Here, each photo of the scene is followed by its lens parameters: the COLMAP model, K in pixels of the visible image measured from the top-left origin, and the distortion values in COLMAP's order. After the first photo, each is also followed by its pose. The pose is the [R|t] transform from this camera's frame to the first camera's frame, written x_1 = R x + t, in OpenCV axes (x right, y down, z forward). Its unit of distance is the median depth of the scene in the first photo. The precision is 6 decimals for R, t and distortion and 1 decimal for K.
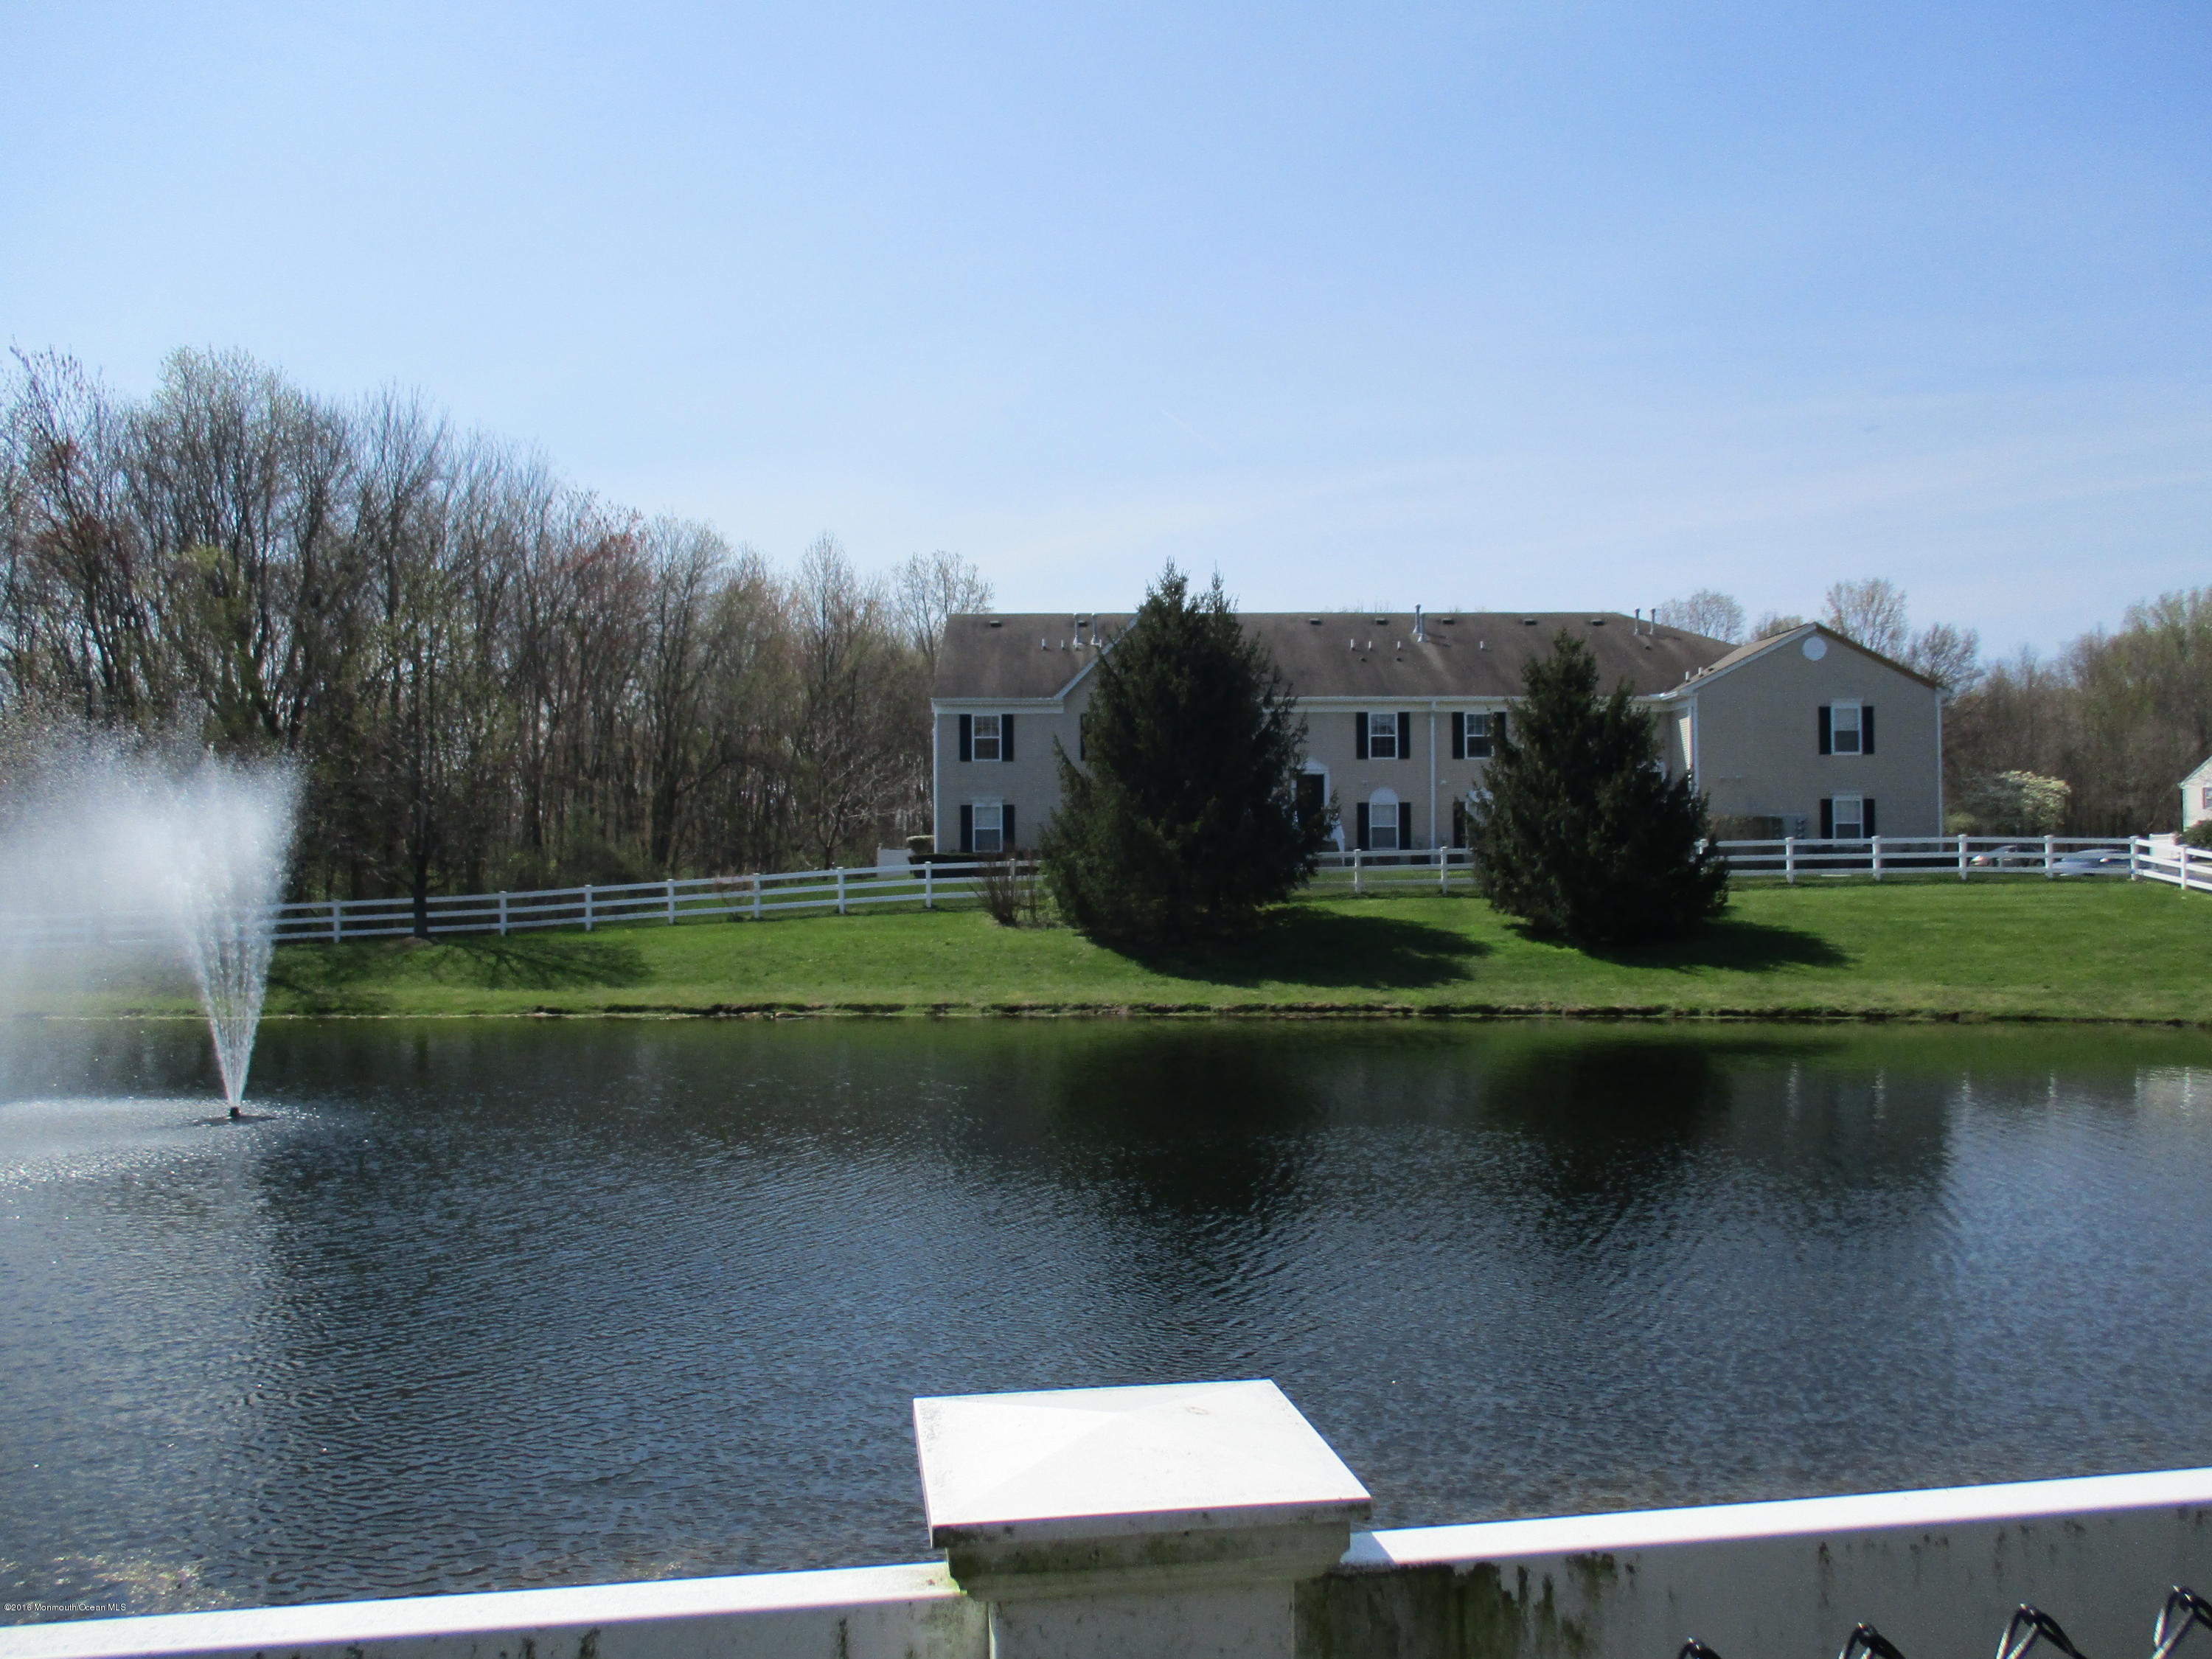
lens RADIAL K [[1894.5, 0, 1106.0], [0, 1894.5, 829.5], [0, 0, 1]] dist [-0.012790, 0.003073]
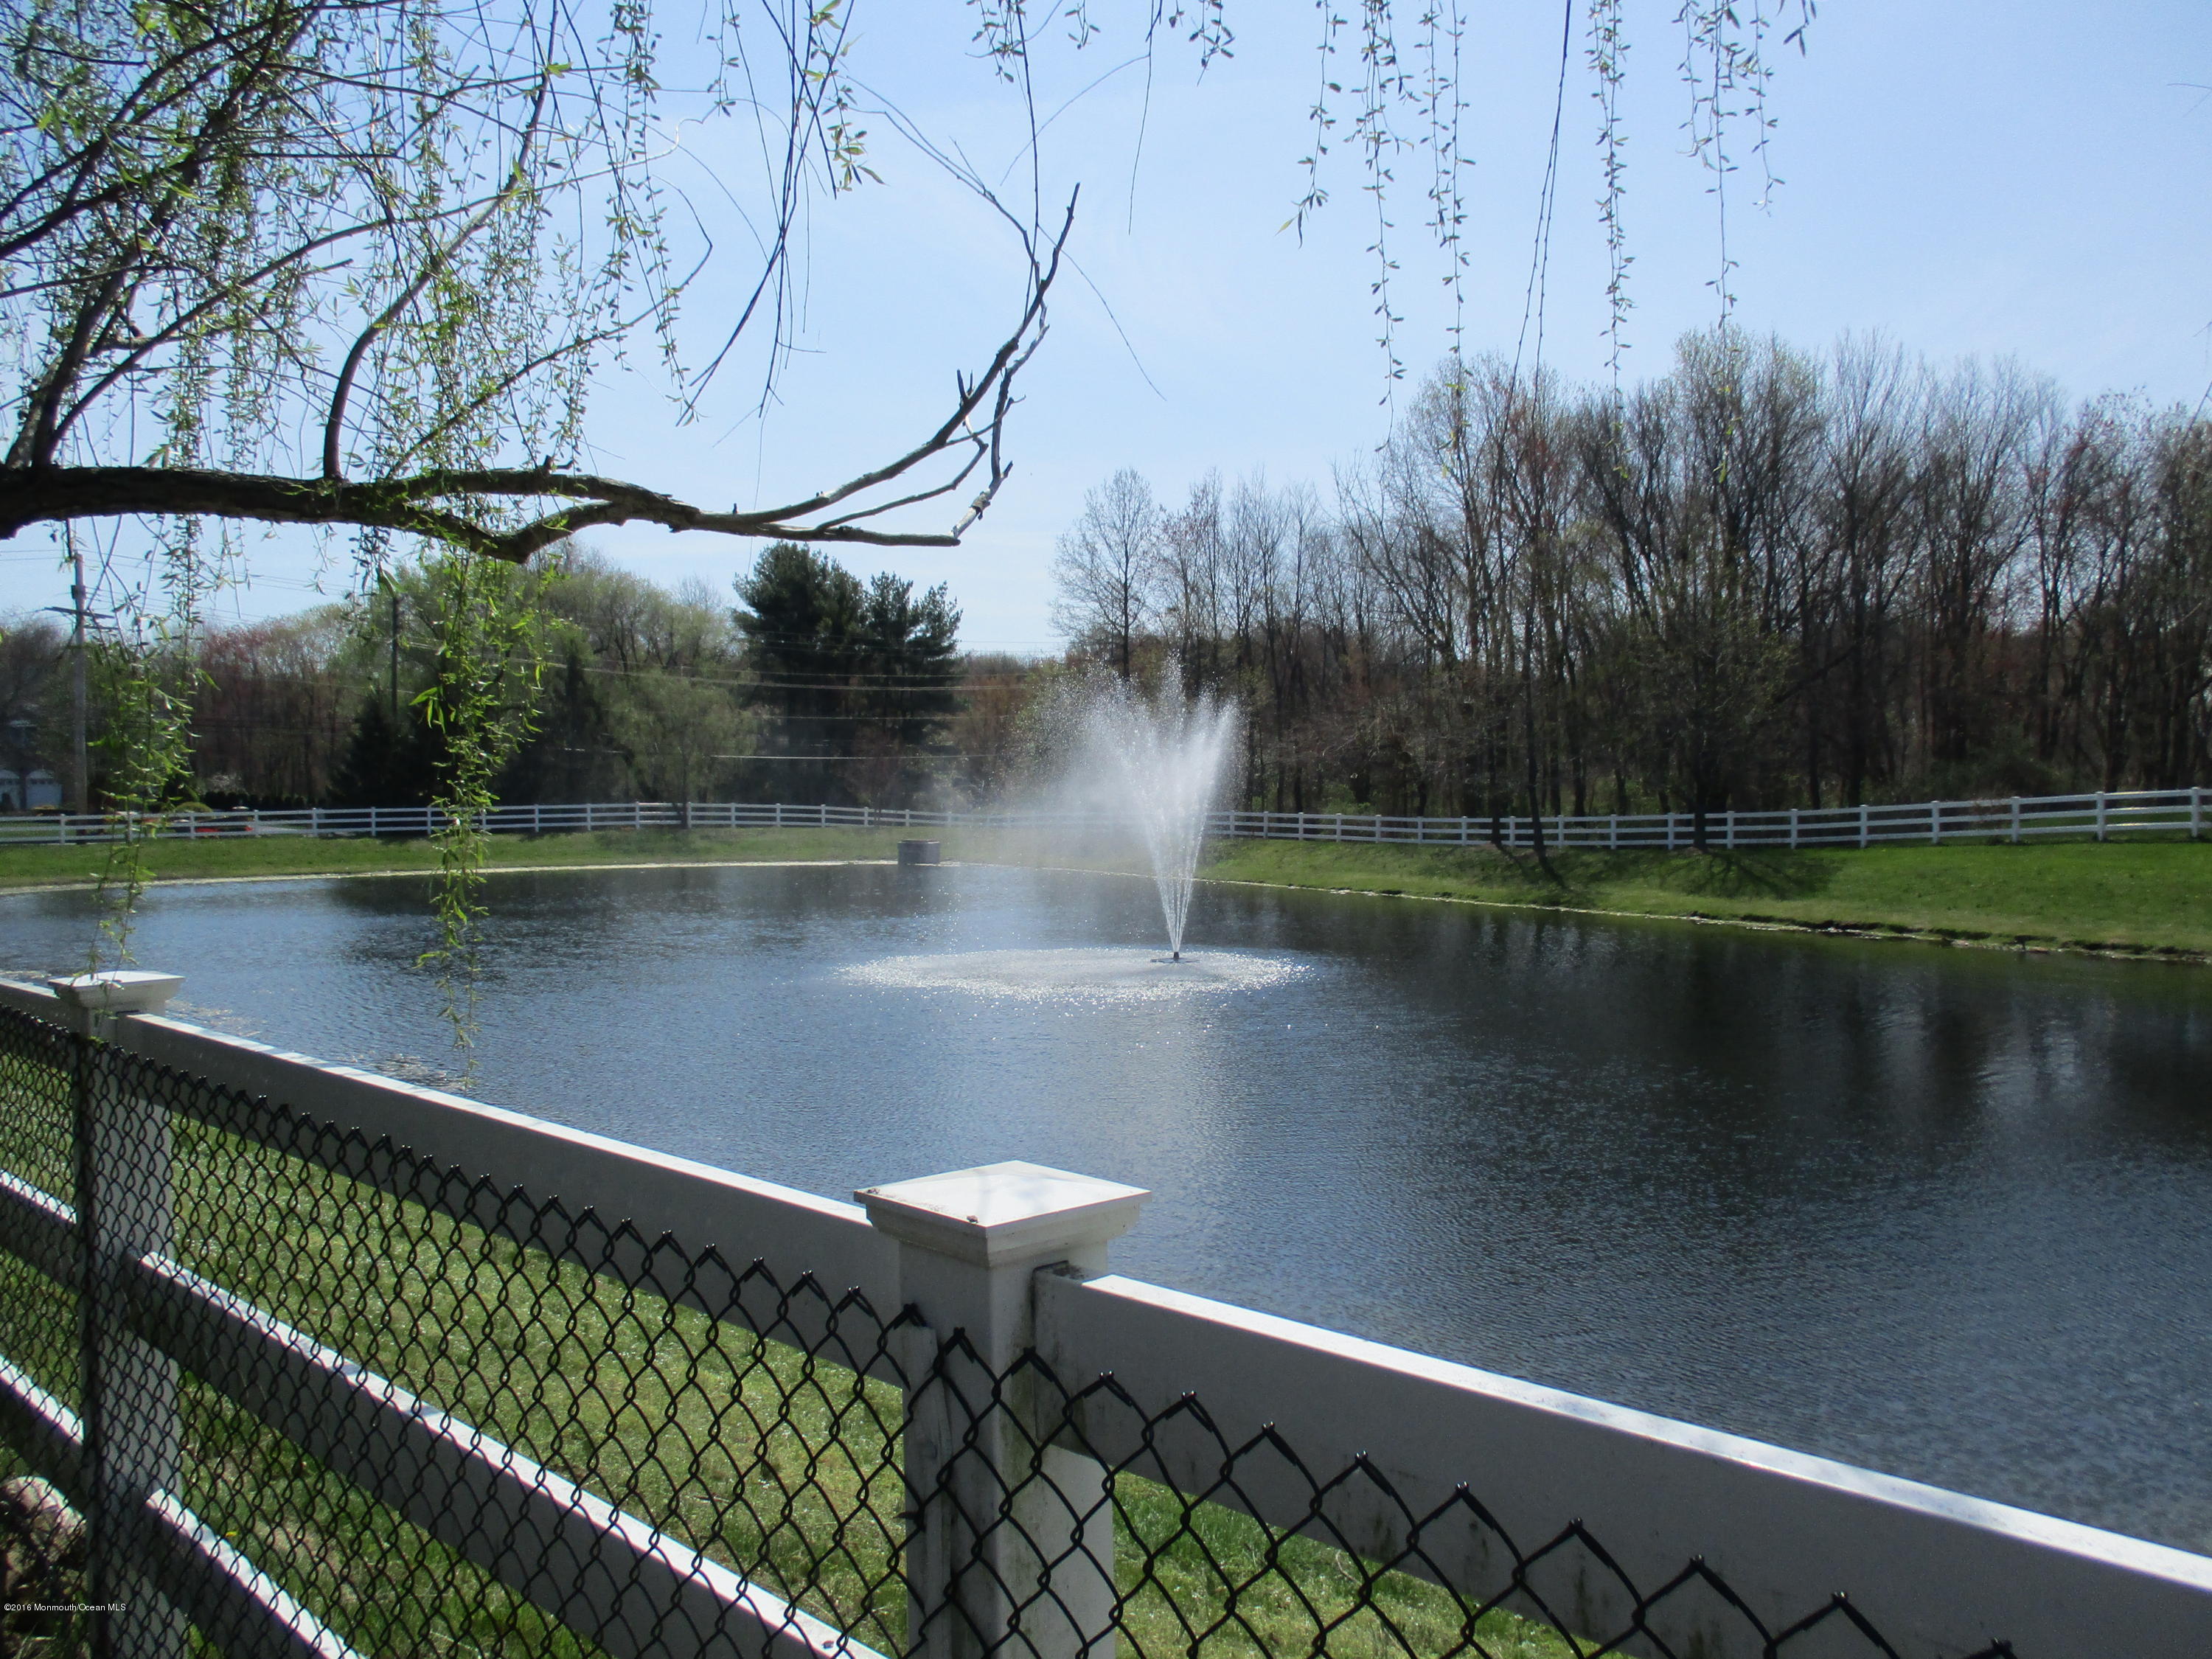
lens RADIAL K [[1884.8, 0, 1106.0], [0, 1884.8, 829.5], [0, 0, 1]] dist [-0.003506, 0.009227]
pose [[0.585728, 0.032407, -0.809860, 0.370874], [0.006040, 0.998998, 0.044344, -0.006656], [0.810485, -0.030865, 0.584945, 0.050955]]
